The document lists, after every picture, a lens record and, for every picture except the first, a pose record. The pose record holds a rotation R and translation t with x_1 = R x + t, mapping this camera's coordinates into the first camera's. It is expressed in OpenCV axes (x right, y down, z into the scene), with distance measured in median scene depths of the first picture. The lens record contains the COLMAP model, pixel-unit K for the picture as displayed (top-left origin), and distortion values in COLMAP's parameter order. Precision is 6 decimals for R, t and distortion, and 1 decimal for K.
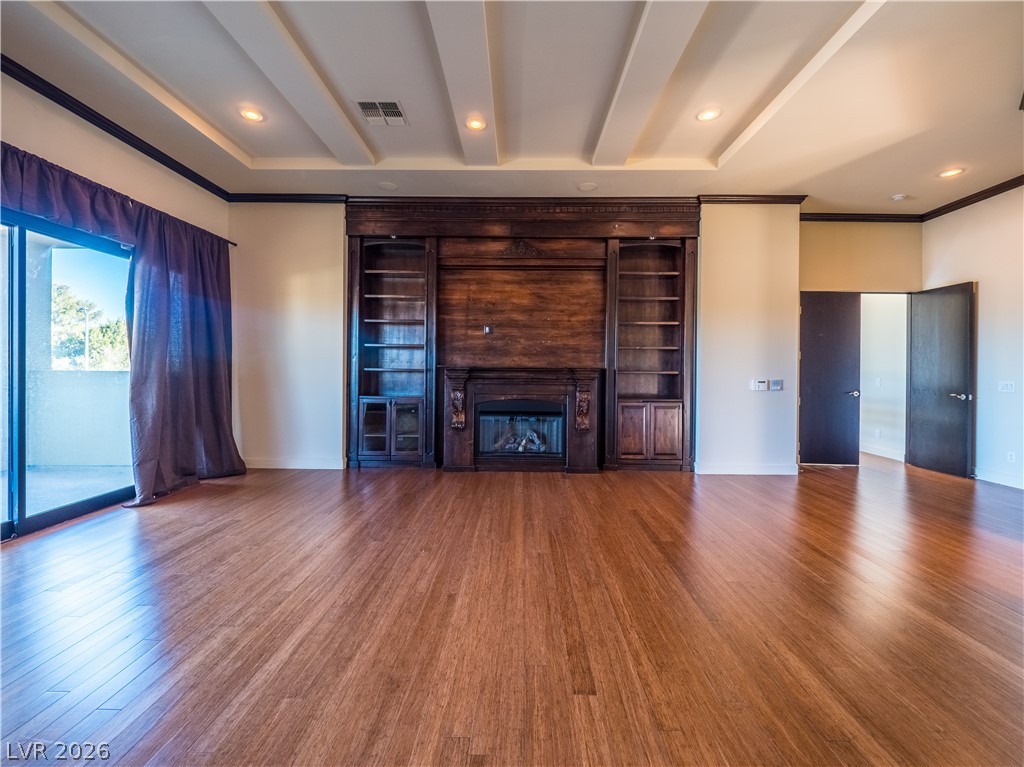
lens RADIAL K [[432.6, 0, 514.2], [0, 432.6, 376.3], [0, 0, 1]] dist [0.011770, -0.012438]
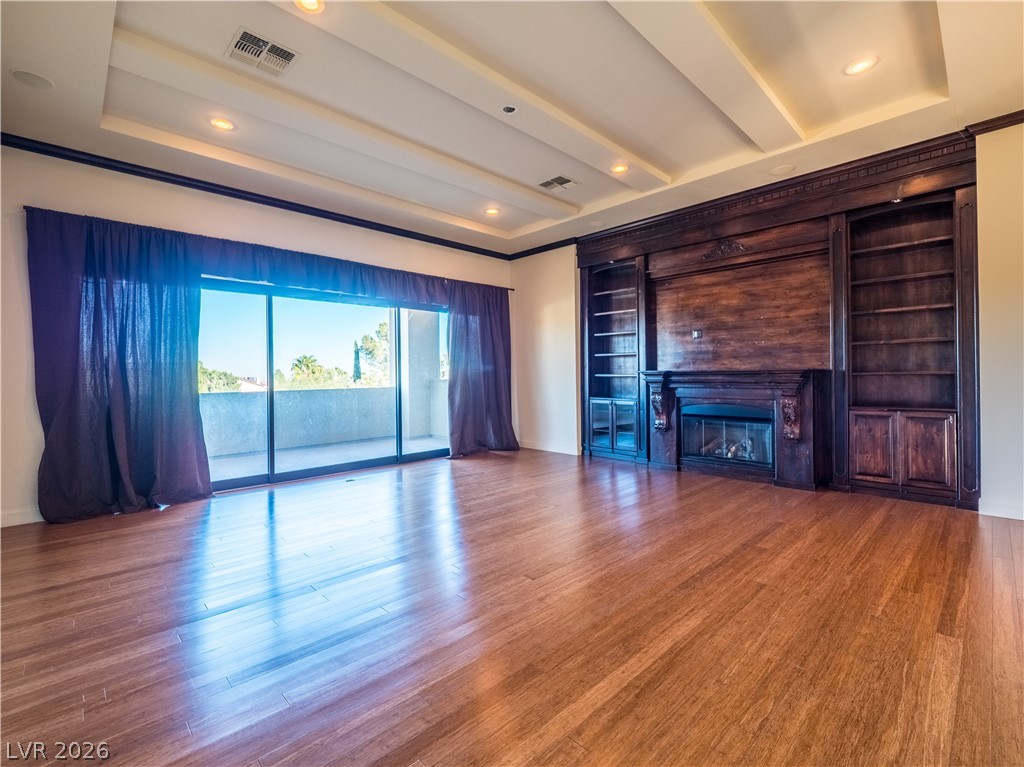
lens RADIAL K [[465.6, 0, 512.0], [0, 465.6, 383.5], [0, 0, 1]] dist [-0.013388, -0.000156]
pose [[0.702045, -0.005596, -0.712110, 0.423278], [0.006574, 0.999977, -0.001377, 0.006781], [0.712102, -0.003715, 0.702066, -0.075281]]
